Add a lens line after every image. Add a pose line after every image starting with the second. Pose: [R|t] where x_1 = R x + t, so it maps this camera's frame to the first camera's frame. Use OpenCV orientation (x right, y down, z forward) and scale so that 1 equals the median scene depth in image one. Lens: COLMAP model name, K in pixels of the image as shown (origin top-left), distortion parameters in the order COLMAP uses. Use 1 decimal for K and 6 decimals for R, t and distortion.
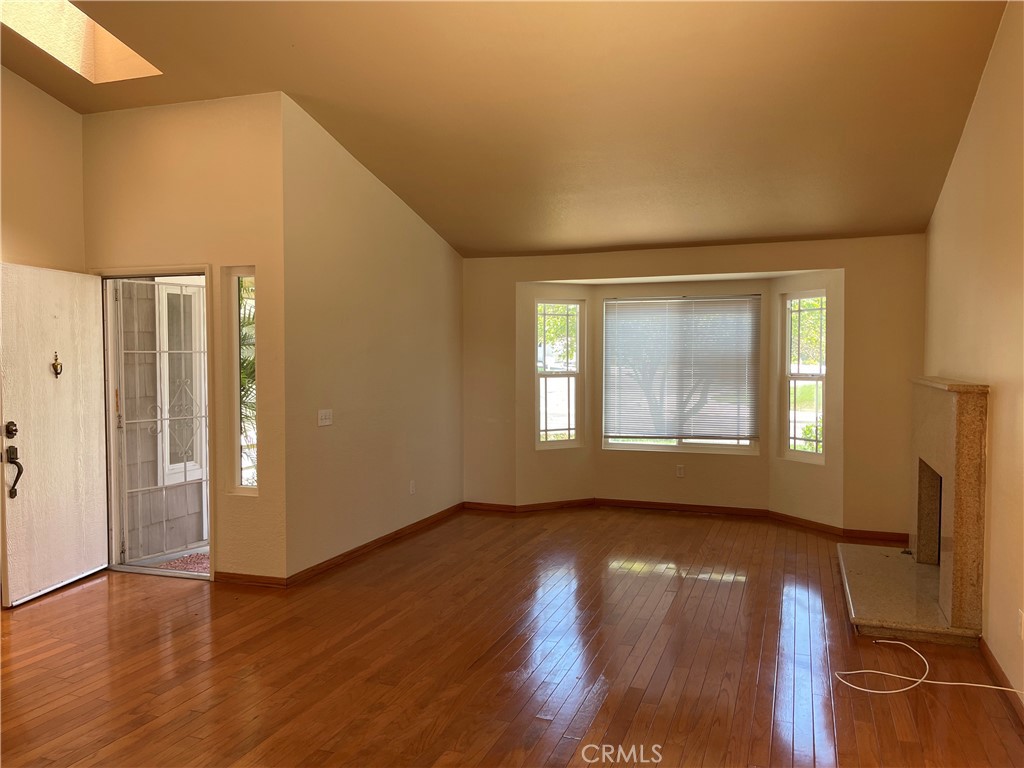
lens RADIAL K [[770.6, 0, 531.2], [0, 770.6, 385.2], [0, 0, 1]] dist [0.057257, -0.078006]
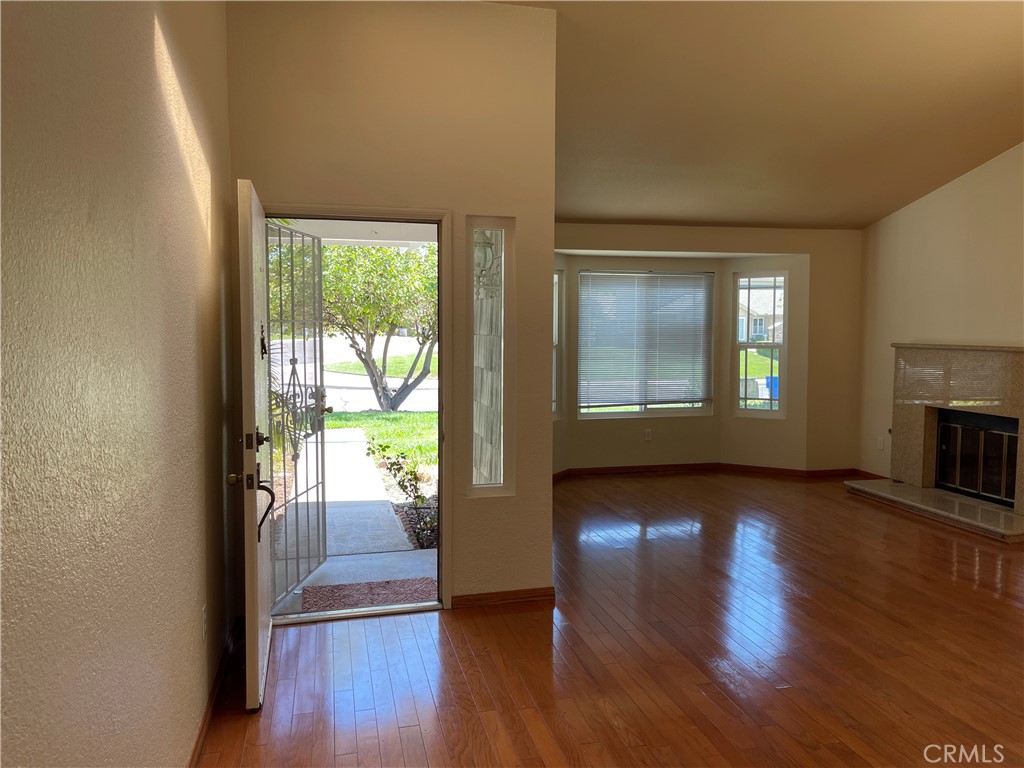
lens RADIAL K [[770.6, 0, 513.5], [0, 770.6, 375.0], [0, 0, 1]] dist [0.057257, -0.078006]
pose [[0.836503, -0.032316, 0.547008, -0.557322], [0.018189, 0.999347, 0.031225, -0.008708], [-0.547660, -0.016170, 0.836545, 0.214219]]
